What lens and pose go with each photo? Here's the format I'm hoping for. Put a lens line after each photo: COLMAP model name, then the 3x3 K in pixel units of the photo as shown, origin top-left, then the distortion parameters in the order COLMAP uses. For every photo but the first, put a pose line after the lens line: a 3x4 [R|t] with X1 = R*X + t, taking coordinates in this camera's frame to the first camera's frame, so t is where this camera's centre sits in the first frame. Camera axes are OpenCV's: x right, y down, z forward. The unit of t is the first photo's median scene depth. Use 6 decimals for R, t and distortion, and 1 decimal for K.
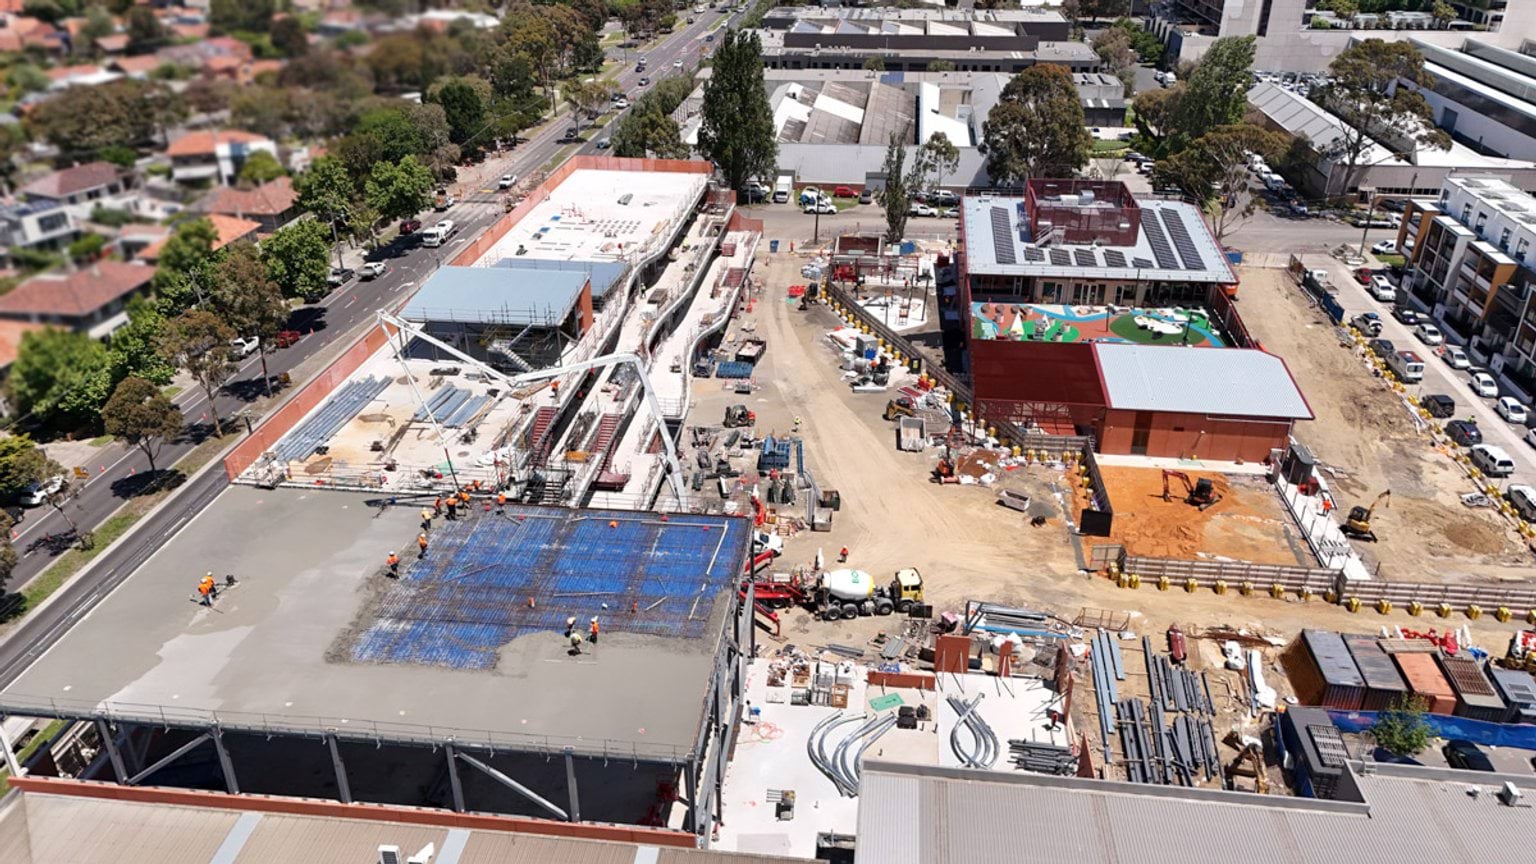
lens RADIAL K [[1133.4, 0, 768.0], [0, 1133.4, 432.0], [0, 0, 1]] dist [0.043034, -0.006332]
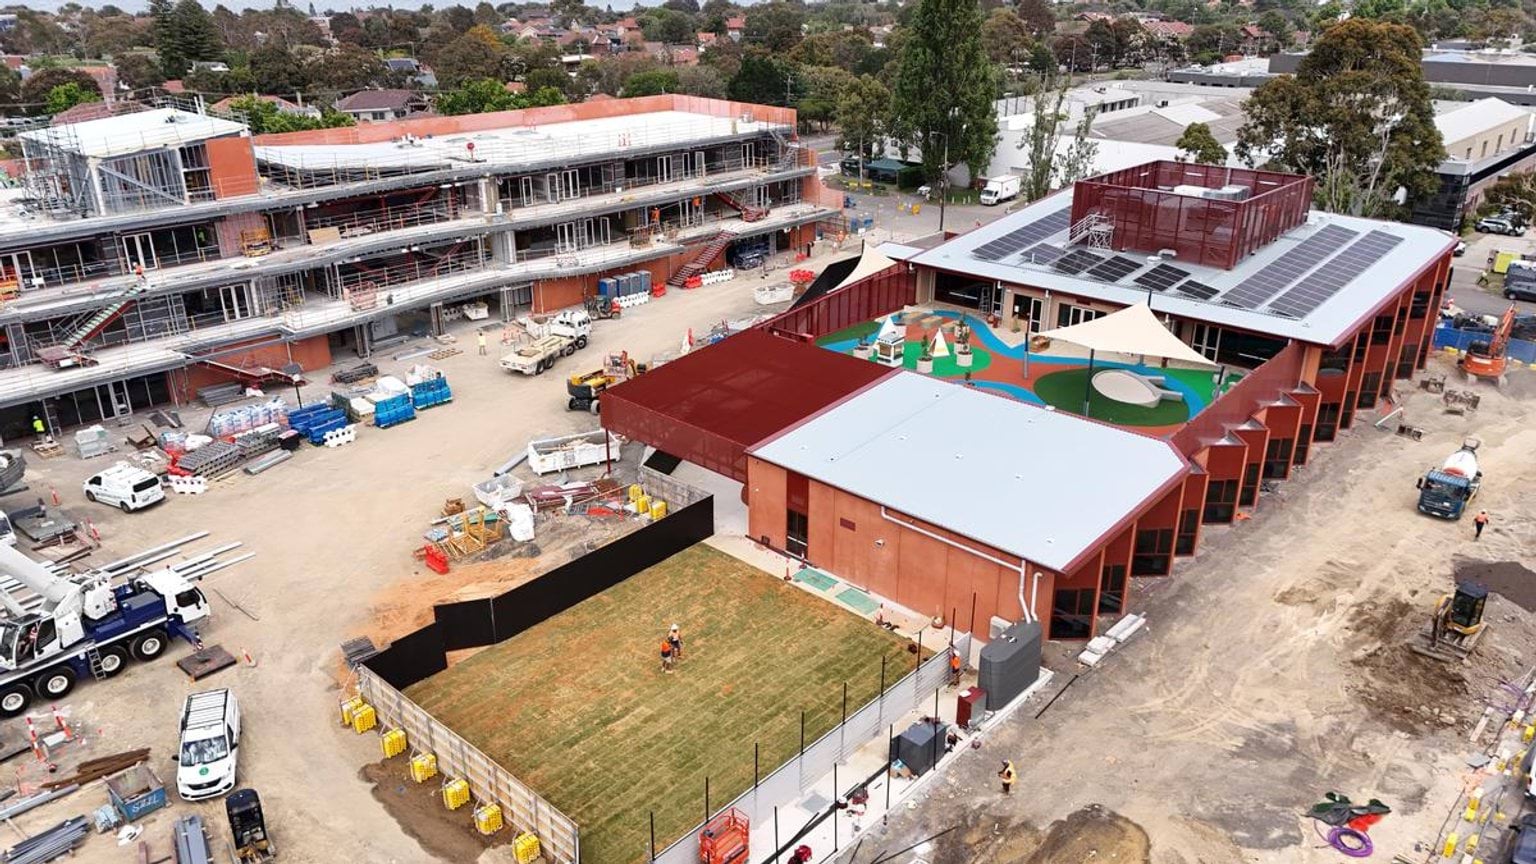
lens RADIAL K [[1133.4, 0, 768.0], [0, 1133.4, 432.0], [0, 0, 1]] dist [0.043034, -0.006332]
pose [[0.809873, 0.227450, -0.540715, 0.478686], [-0.267794, 0.963467, 0.004183, -0.028528], [0.521913, 0.141412, 0.841196, 0.436158]]
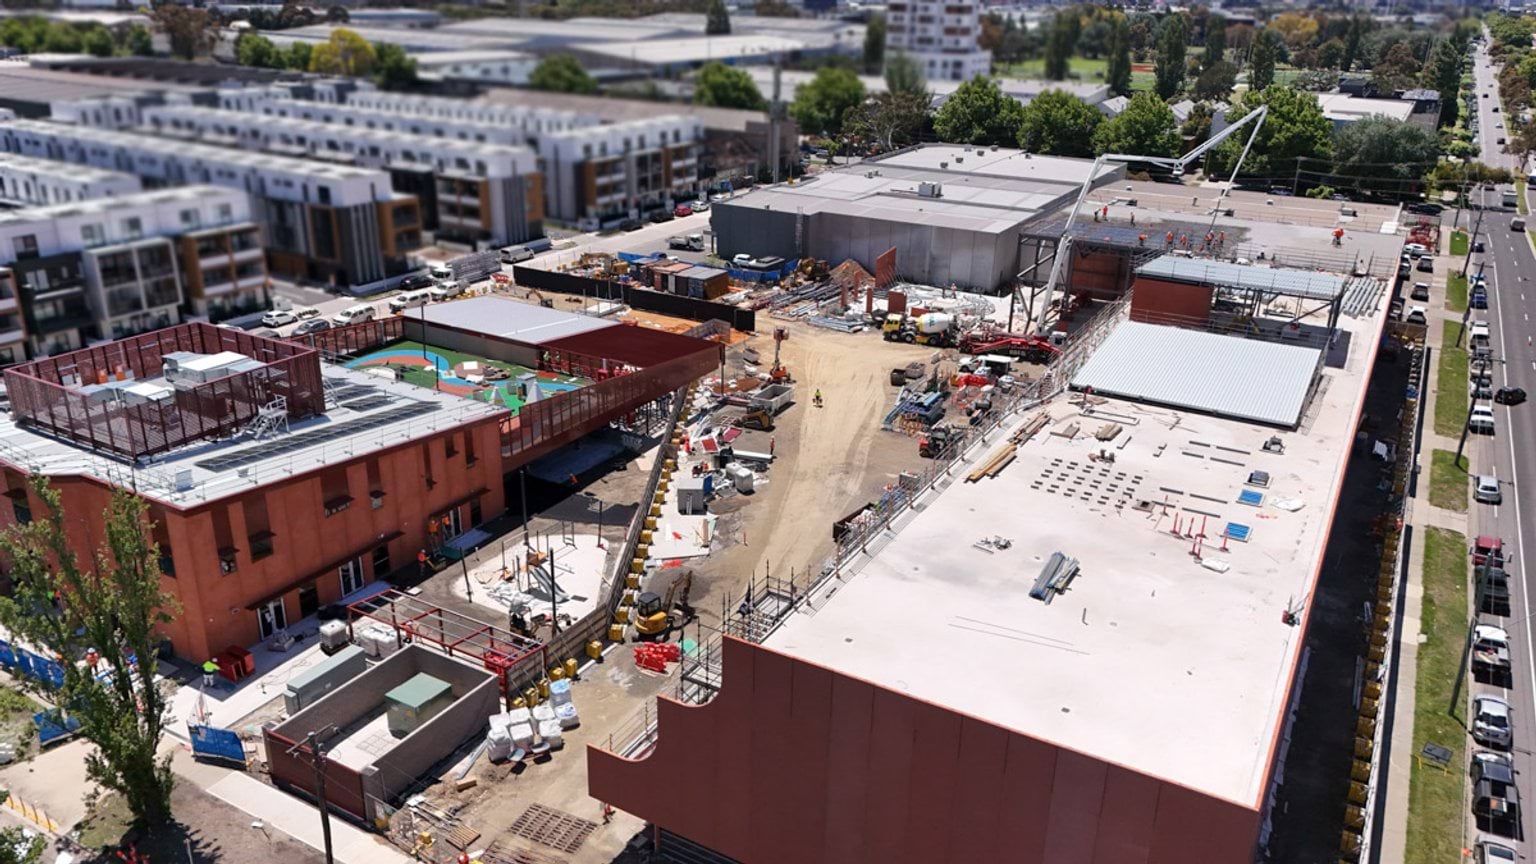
lens RADIAL K [[1133.4, 0, 768.0], [0, 1133.4, 432.0], [0, 0, 1]] dist [0.043034, -0.006332]
pose [[-0.921518, -0.155952, 0.355645, -0.178379], [0.161926, 0.678094, 0.716916, -0.557054], [-0.352965, 0.718239, -0.599623, 1.331203]]
